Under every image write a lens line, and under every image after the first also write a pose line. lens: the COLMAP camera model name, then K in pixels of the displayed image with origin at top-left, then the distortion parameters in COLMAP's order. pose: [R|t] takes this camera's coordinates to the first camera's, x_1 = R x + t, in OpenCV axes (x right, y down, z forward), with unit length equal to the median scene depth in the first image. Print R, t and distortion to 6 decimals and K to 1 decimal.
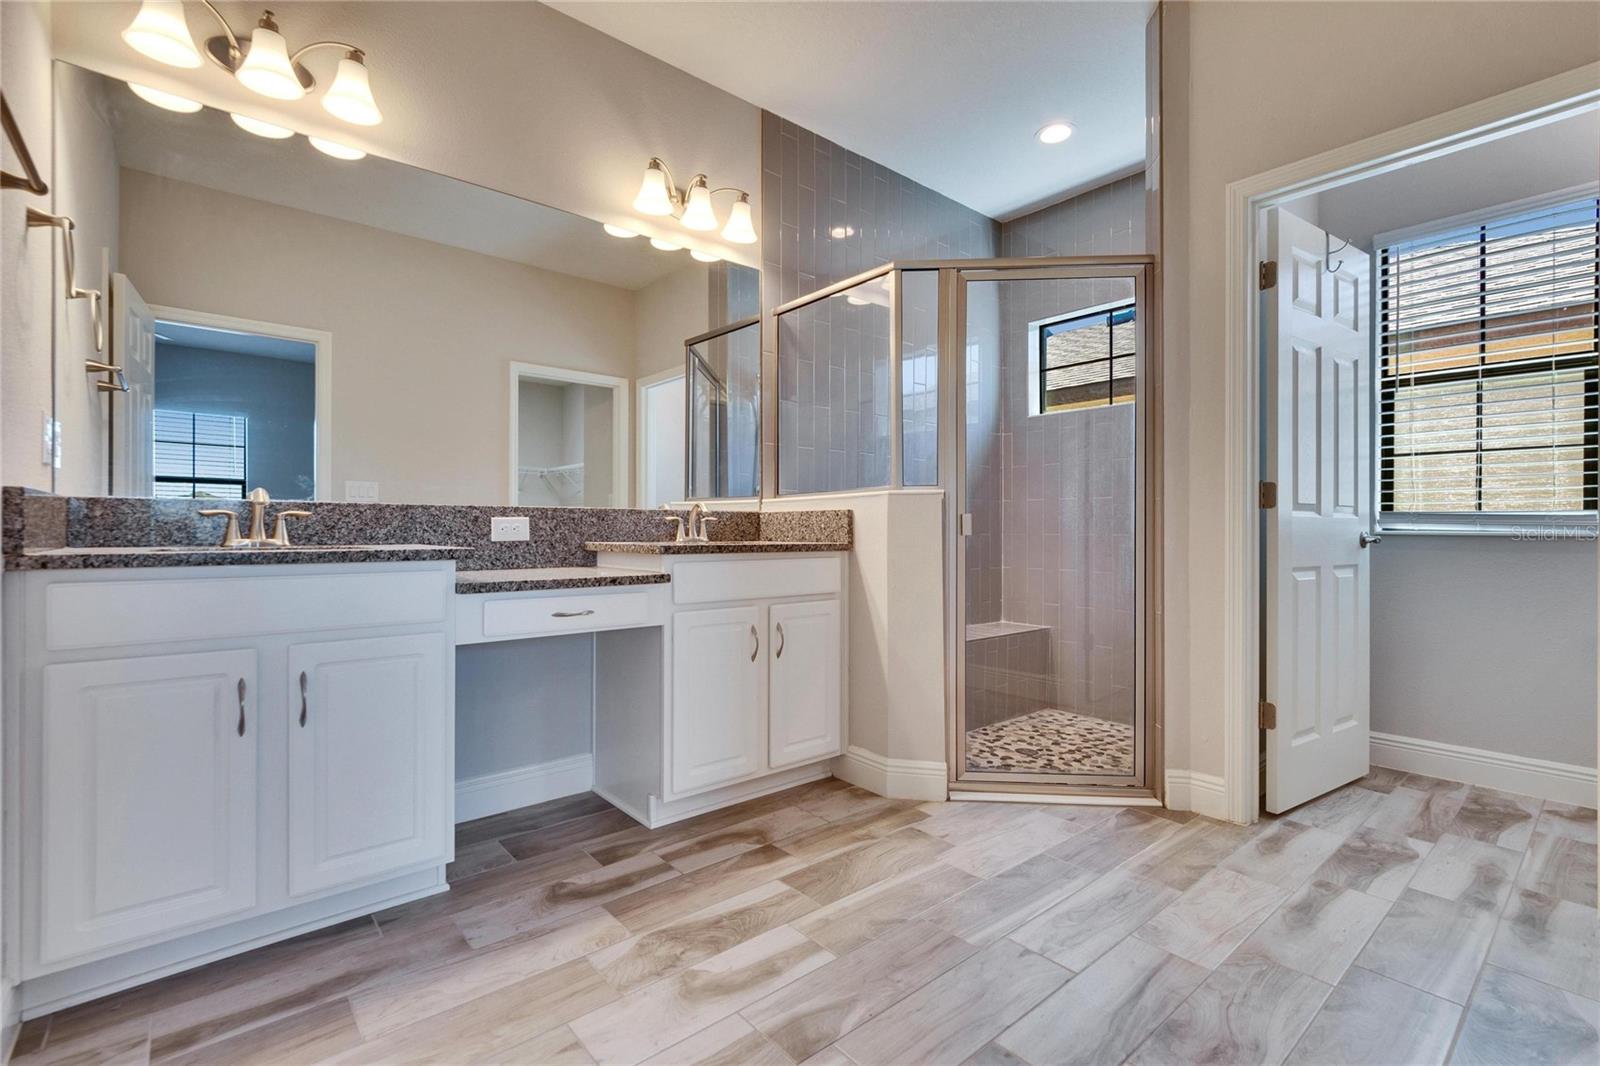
lens RADIAL K [[708.3, 0, 786.6], [0, 708.3, 536.6], [0, 0, 1]] dist [-0.003678, 0.000050]
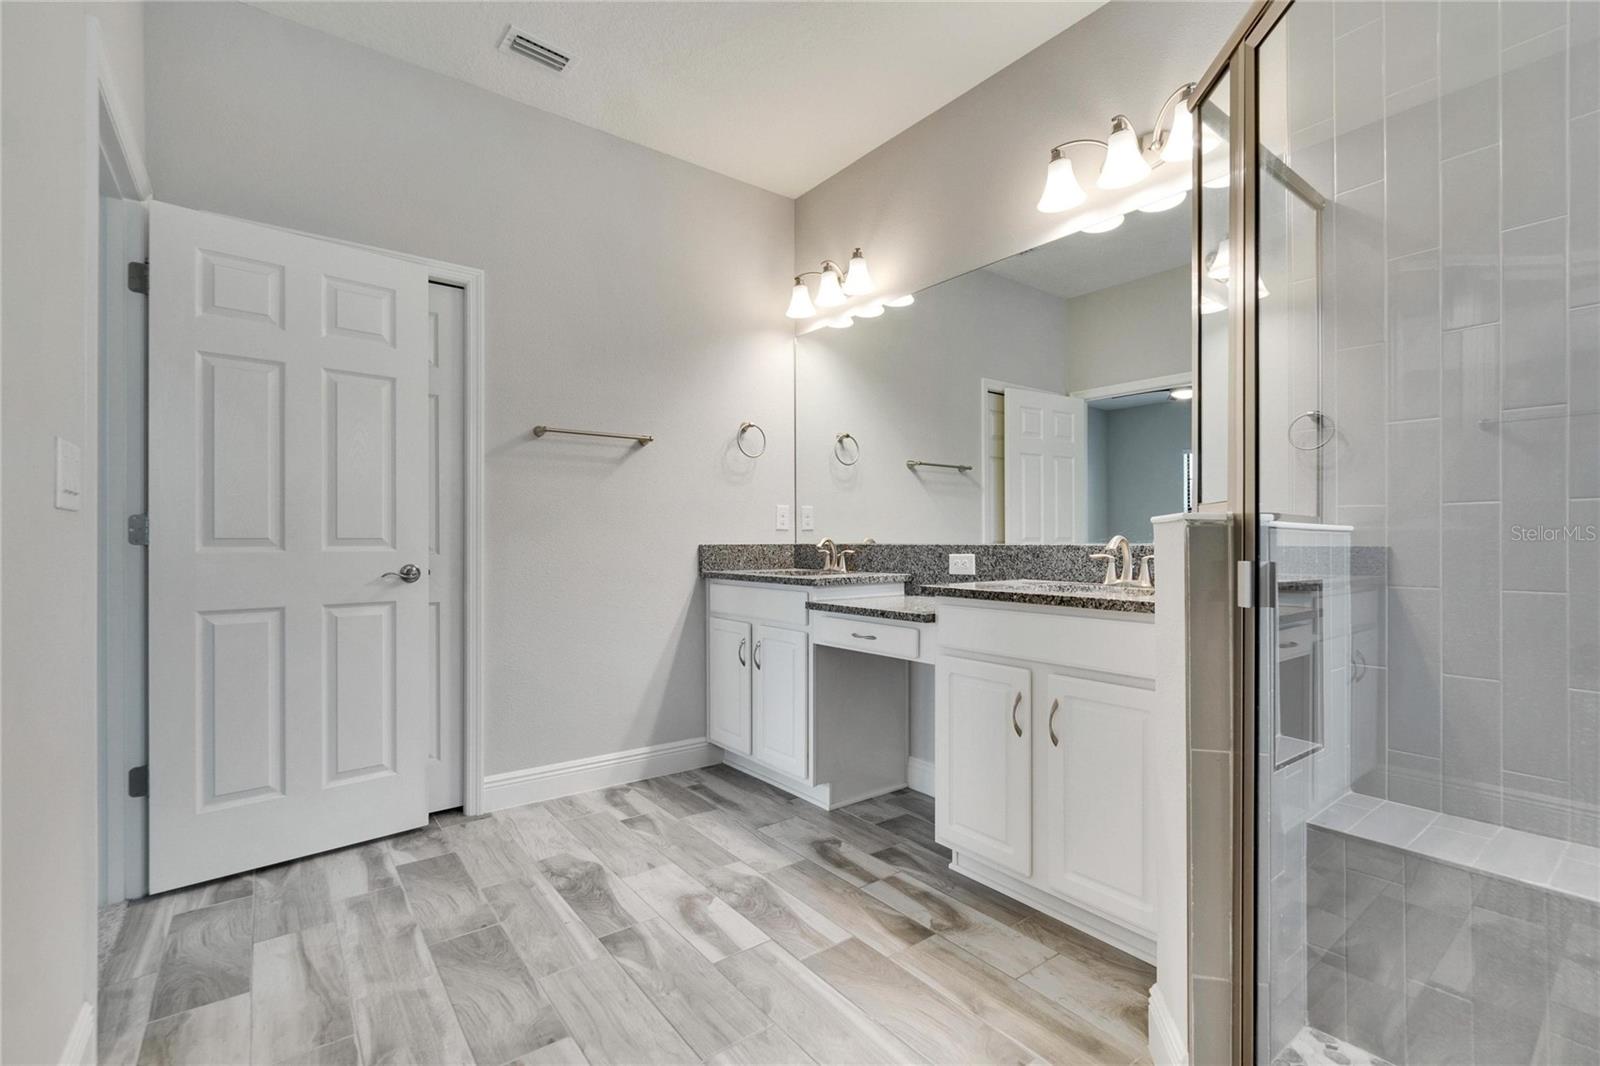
lens RADIAL K [[708.3, 0, 786.6], [0, 708.3, 536.6], [0, 0, 1]] dist [-0.003678, 0.000050]
pose [[-0.054224, -0.005730, -0.998512, 0.845714], [-0.005052, 0.999972, -0.005464, -0.051798], [0.998516, 0.004749, -0.054251, 0.838643]]
